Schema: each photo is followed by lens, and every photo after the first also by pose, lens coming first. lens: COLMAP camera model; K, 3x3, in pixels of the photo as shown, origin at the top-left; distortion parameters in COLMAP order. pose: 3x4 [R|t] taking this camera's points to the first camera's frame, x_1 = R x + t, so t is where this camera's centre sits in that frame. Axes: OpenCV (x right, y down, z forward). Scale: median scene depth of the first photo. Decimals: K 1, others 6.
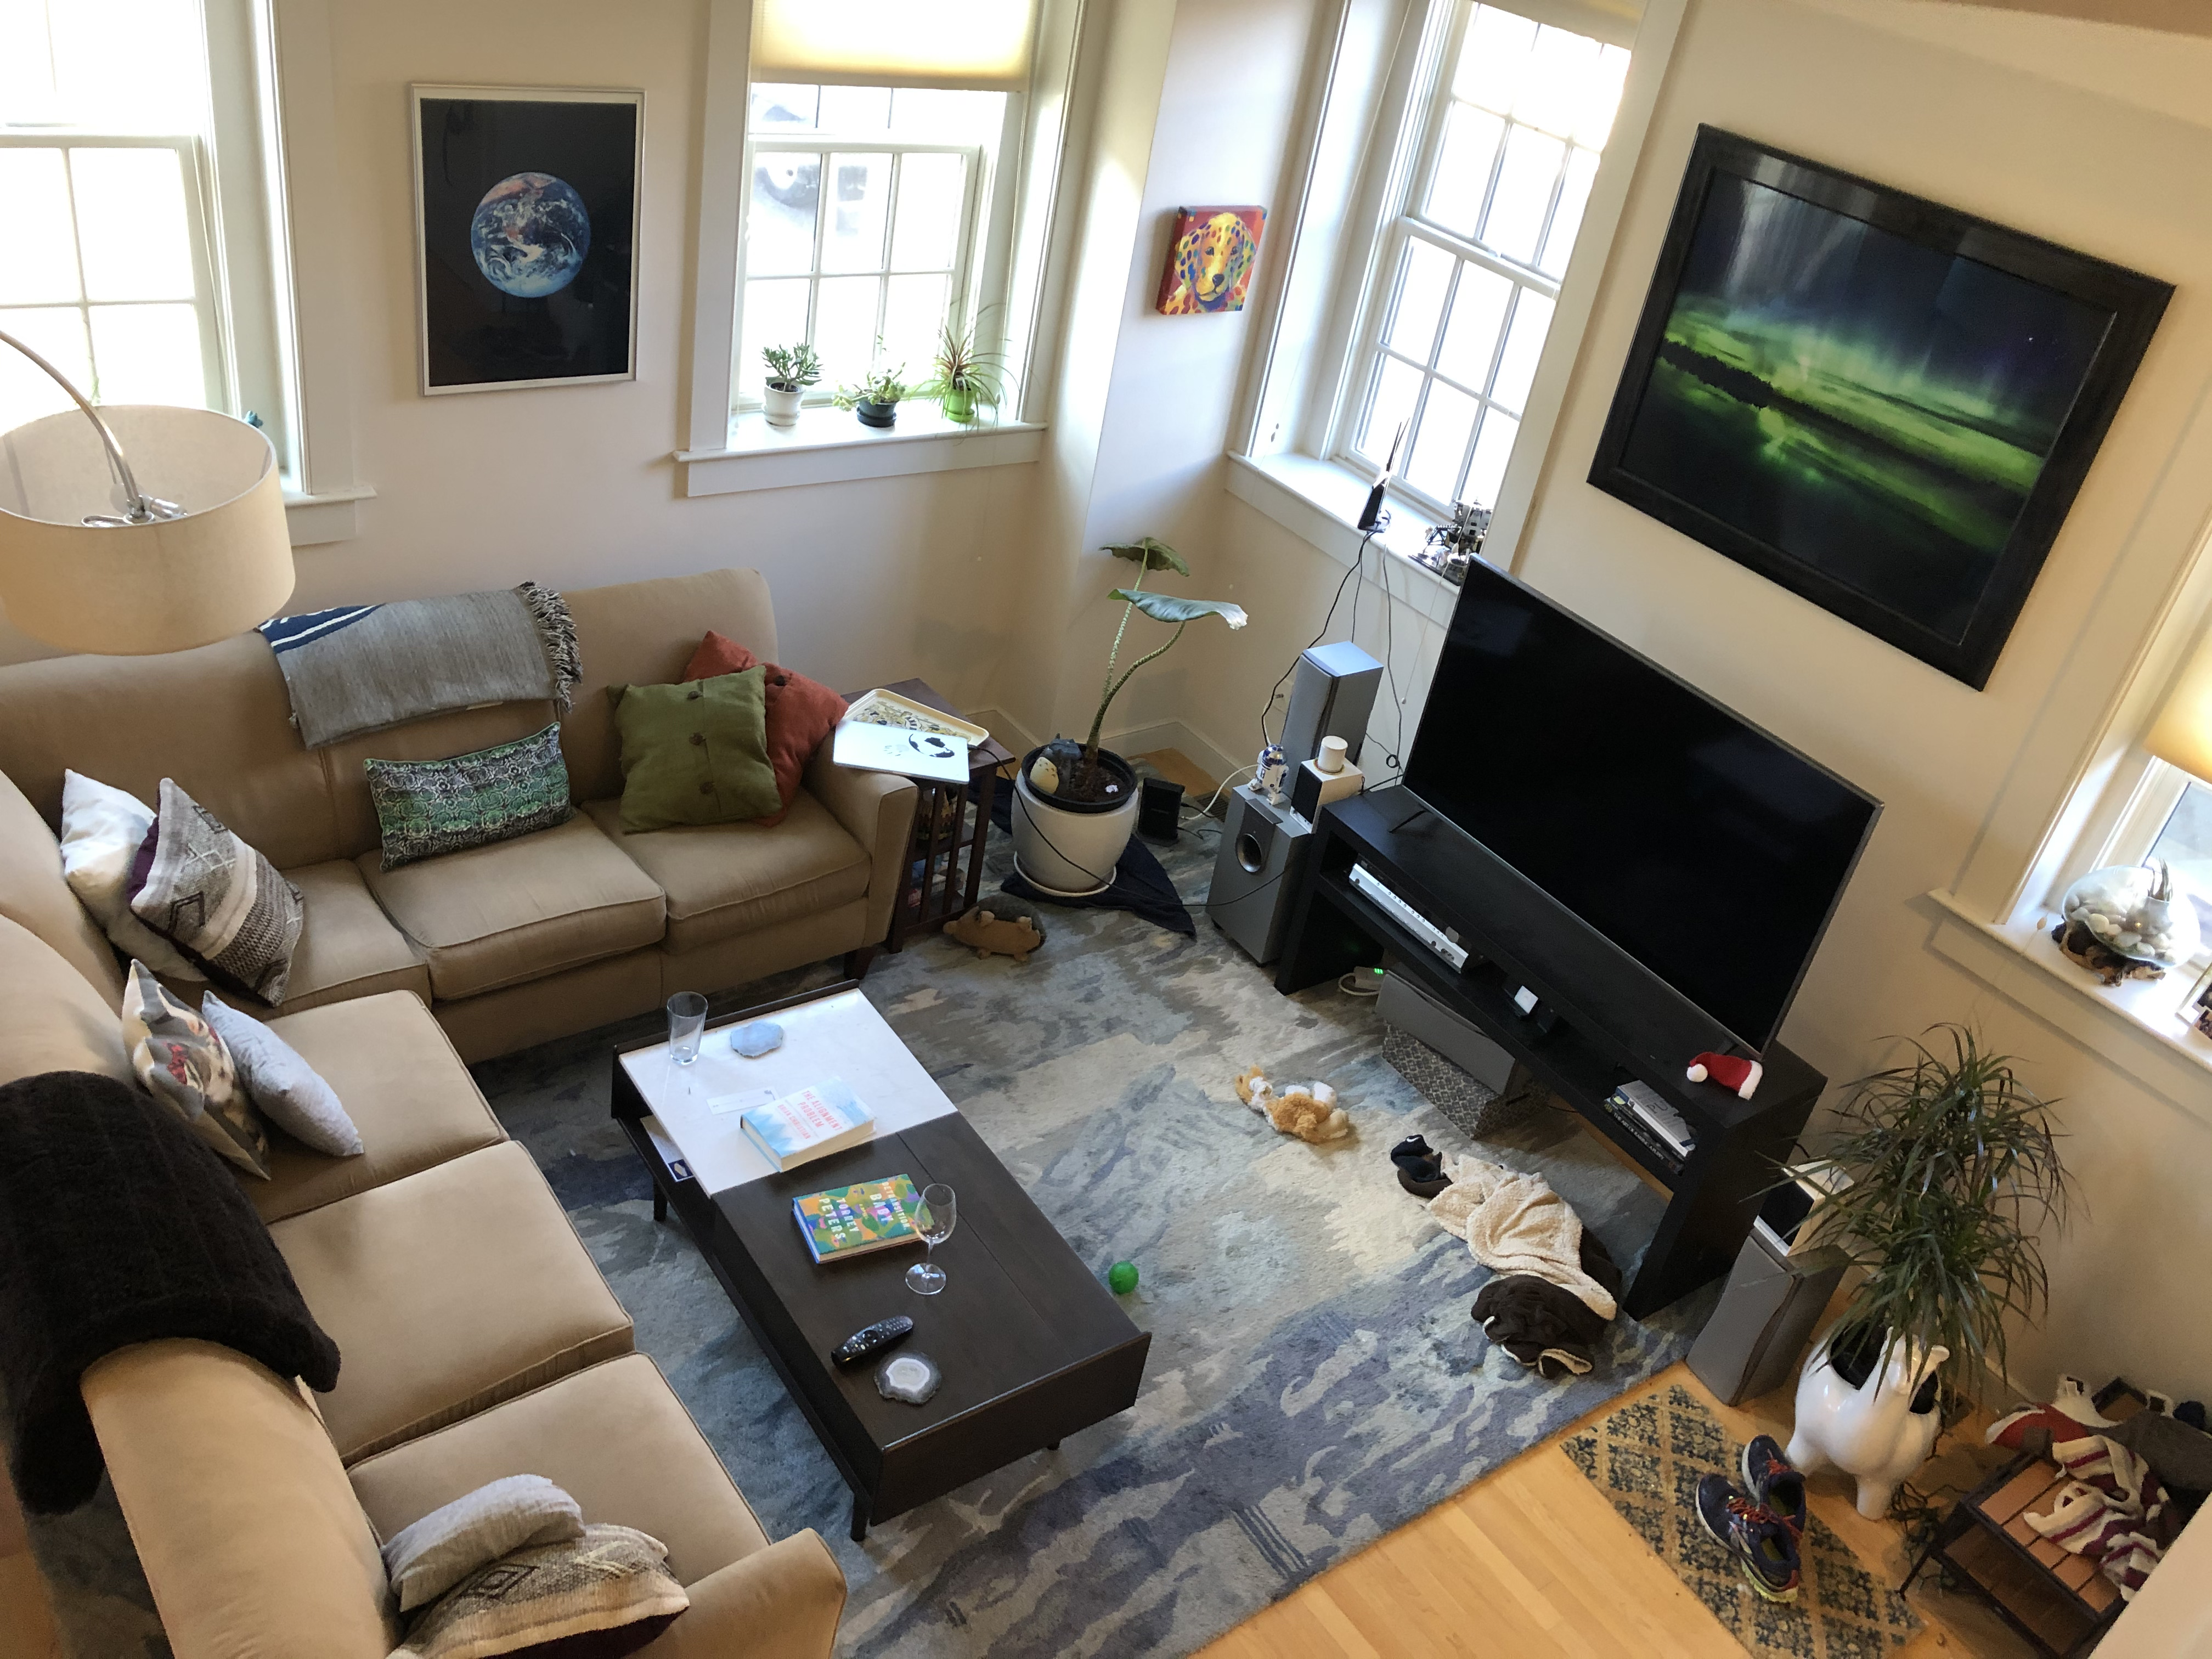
lens RADIAL K [[1782.1, 0, 1072.0], [0, 1782.1, 810.6], [0, 0, 1]] dist [0.016772, 0.002680]
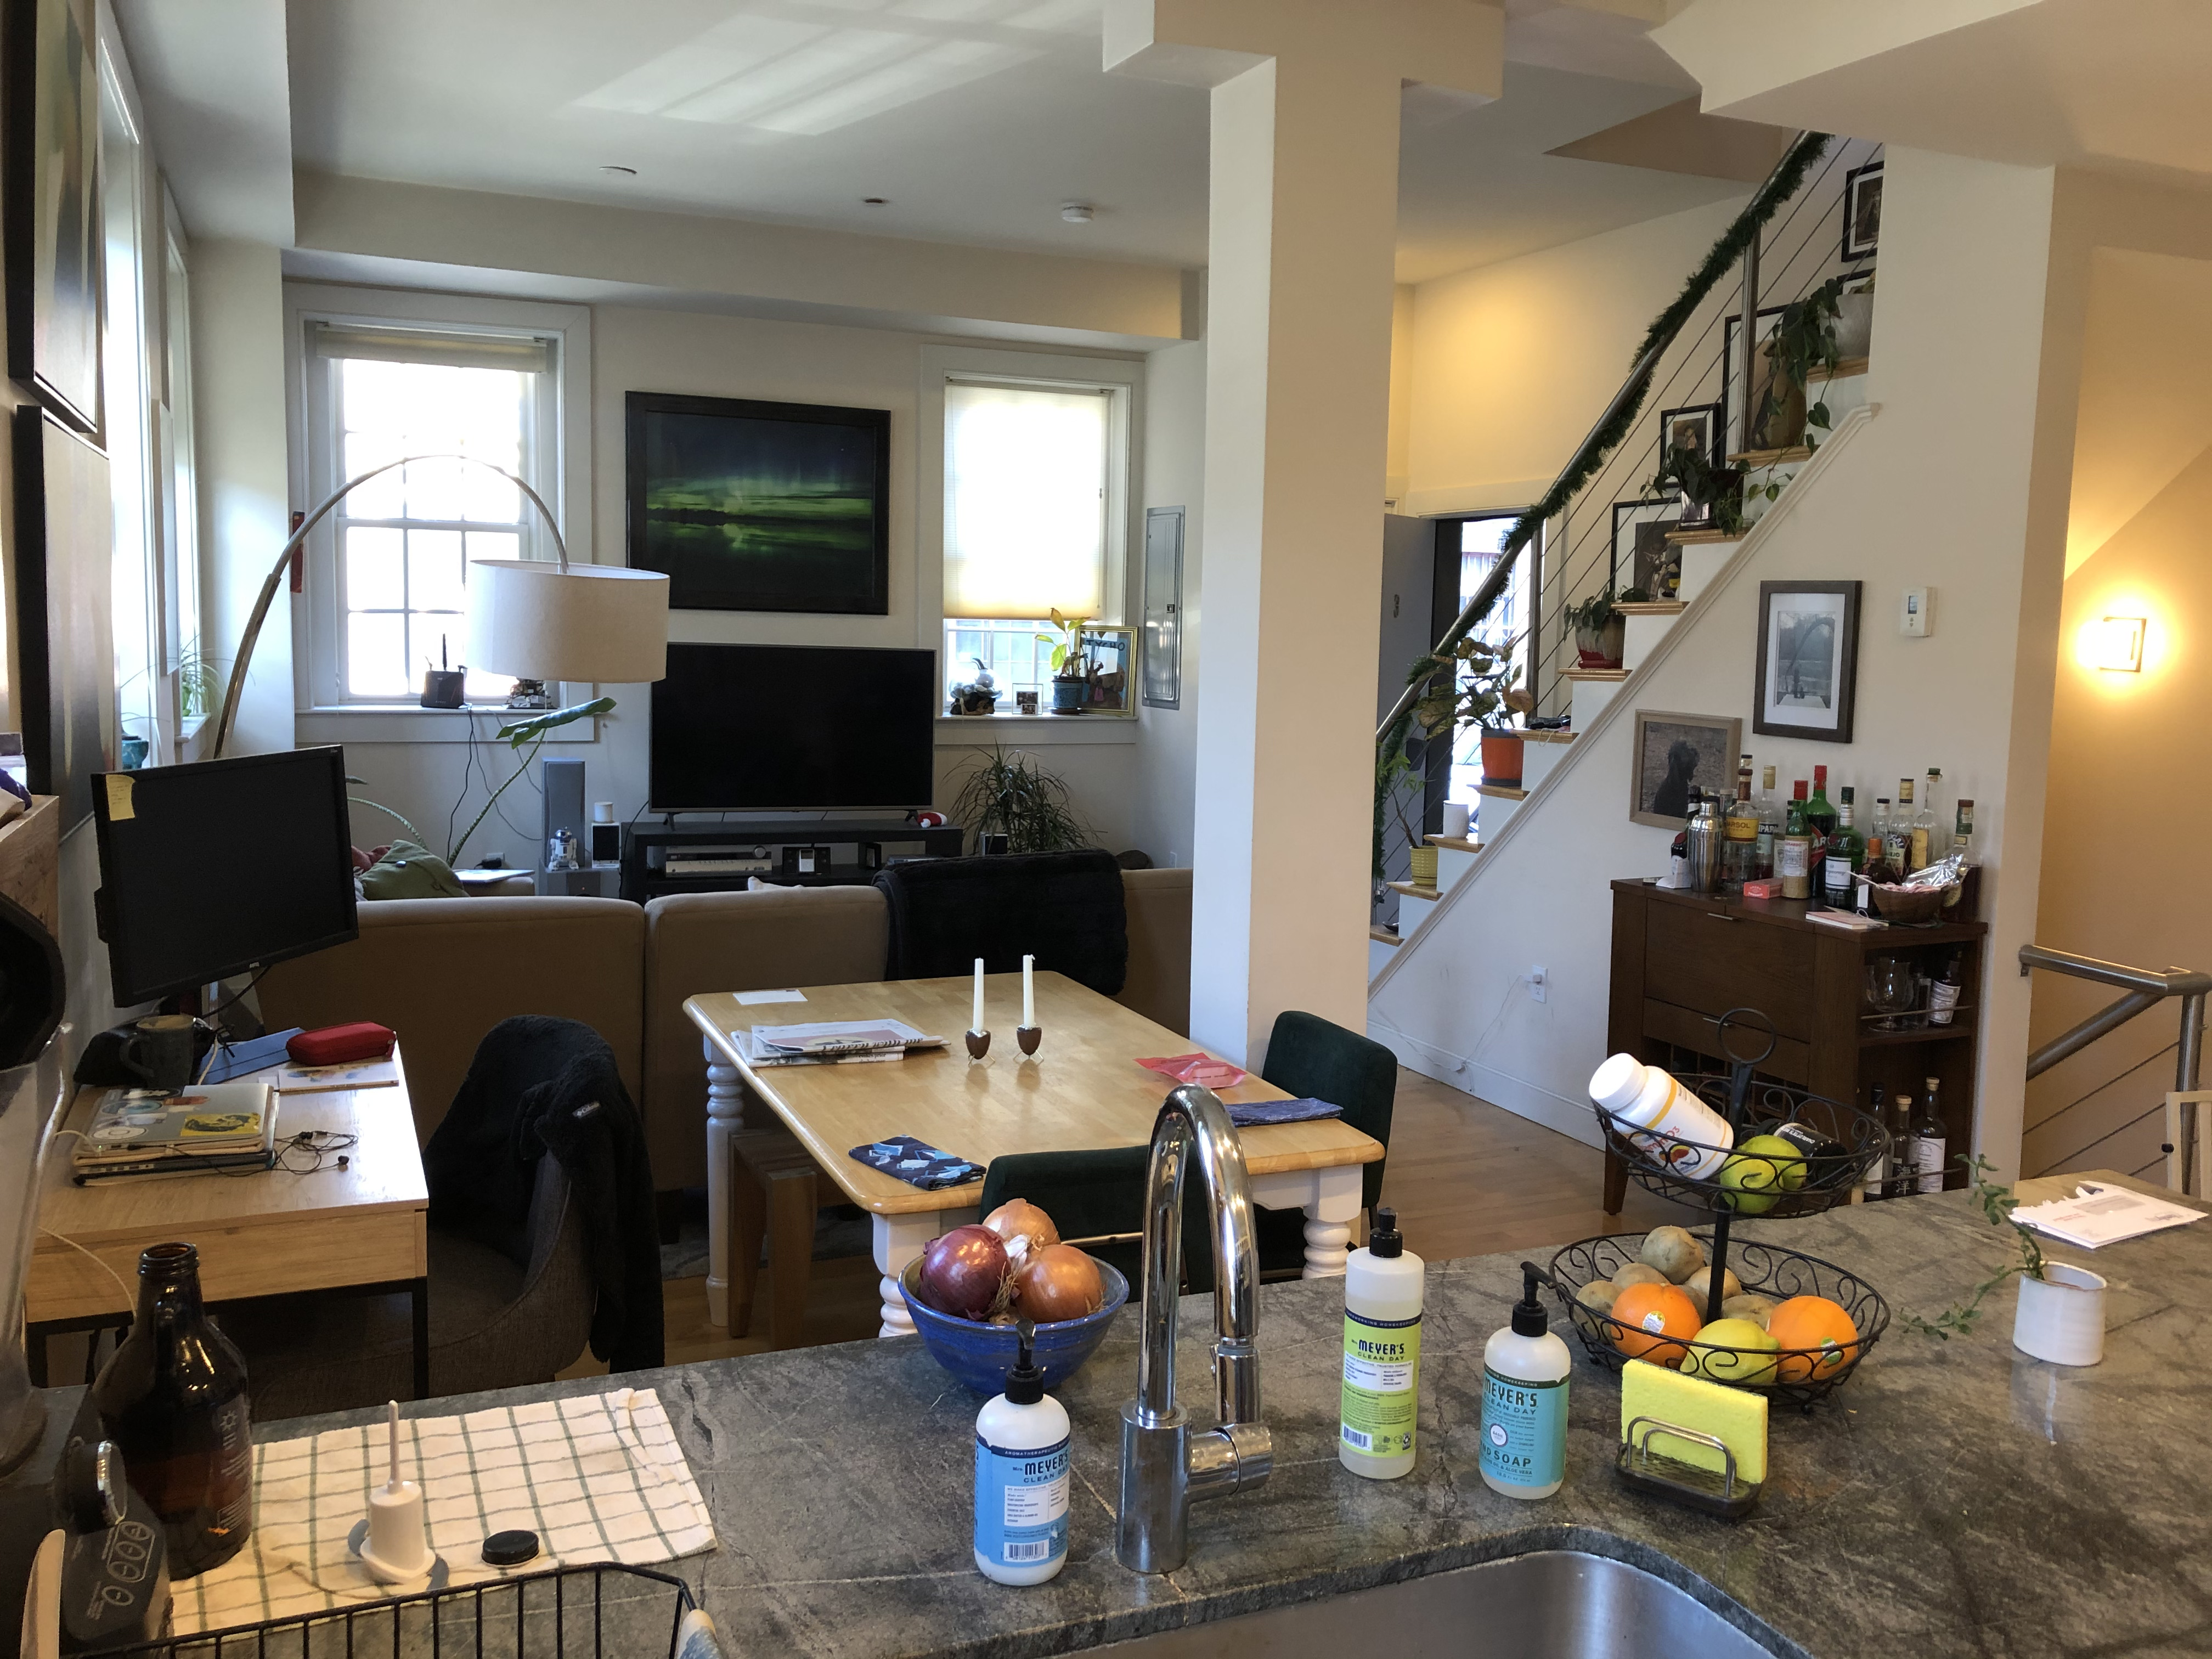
lens RADIAL K [[1808.2, 0, 1103.3], [0, 1808.2, 814.0], [0, 0, 1]] dist [0.011011, -0.002409]
pose [[0.205291, -0.260257, 0.943463, -1.198631], [0.532038, 0.838790, 0.115615, 0.013867], [-0.821456, 0.478224, 0.310663, 0.216451]]
